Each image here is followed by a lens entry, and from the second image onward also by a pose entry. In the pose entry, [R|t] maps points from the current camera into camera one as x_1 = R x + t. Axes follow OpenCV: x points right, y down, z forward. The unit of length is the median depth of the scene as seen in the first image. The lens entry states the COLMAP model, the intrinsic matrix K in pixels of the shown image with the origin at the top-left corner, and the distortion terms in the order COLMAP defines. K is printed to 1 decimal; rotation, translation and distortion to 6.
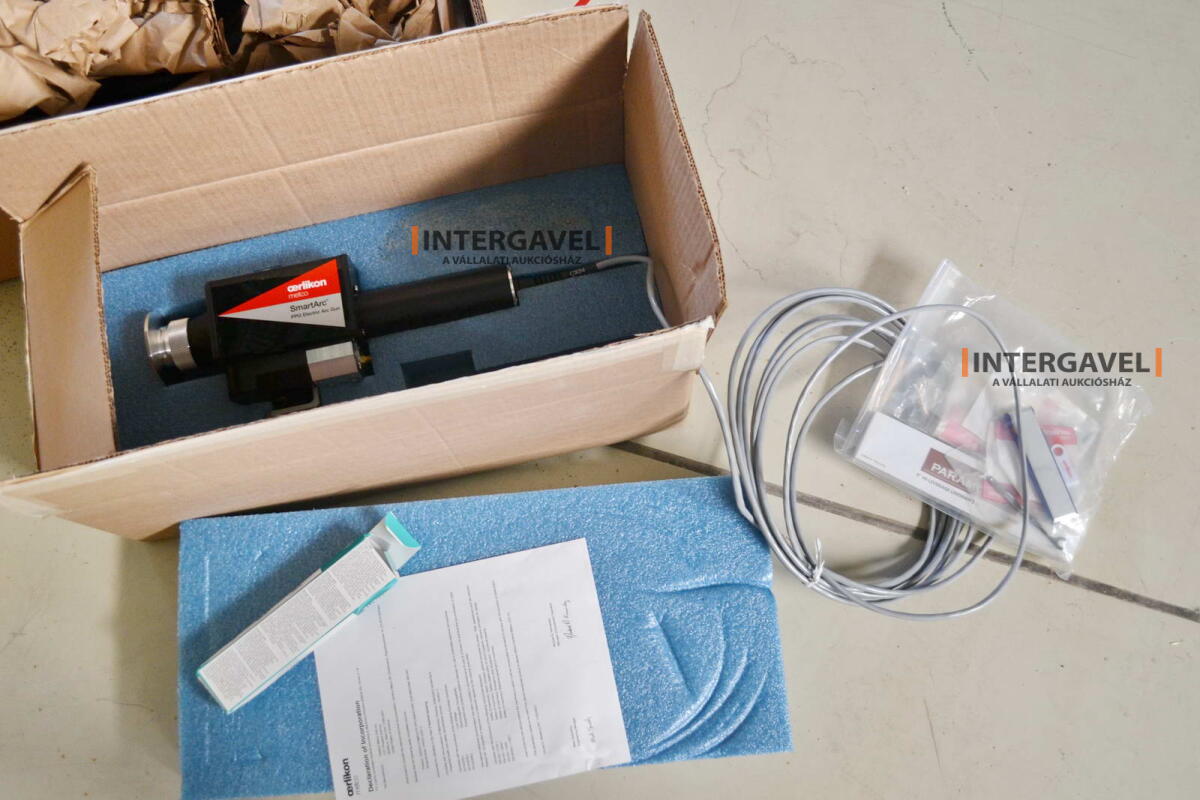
lens RADIAL K [[1074.5, 0, 600.0], [0, 1074.5, 400.0], [0, 0, 1]] dist [-0.047251, 0.021790]
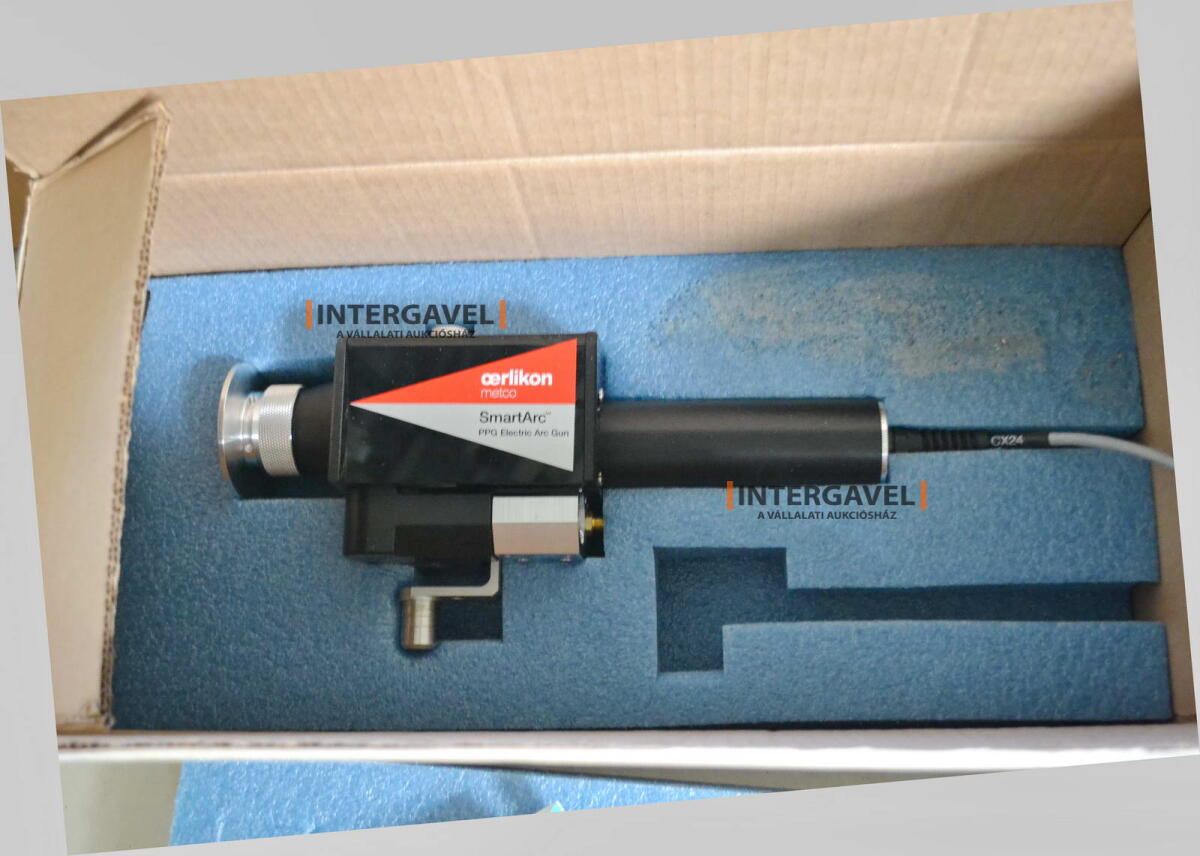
lens RADIAL K [[1168.4, 0, 600.0], [0, 1168.4, 428.0], [0, 0, 1]] dist [-0.020989, -0.023747]
pose [[0.974406, 0.195728, -0.110558, -0.161728], [-0.190752, 0.980150, 0.054029, -0.122358], [0.118939, -0.031557, 0.992400, 0.413943]]
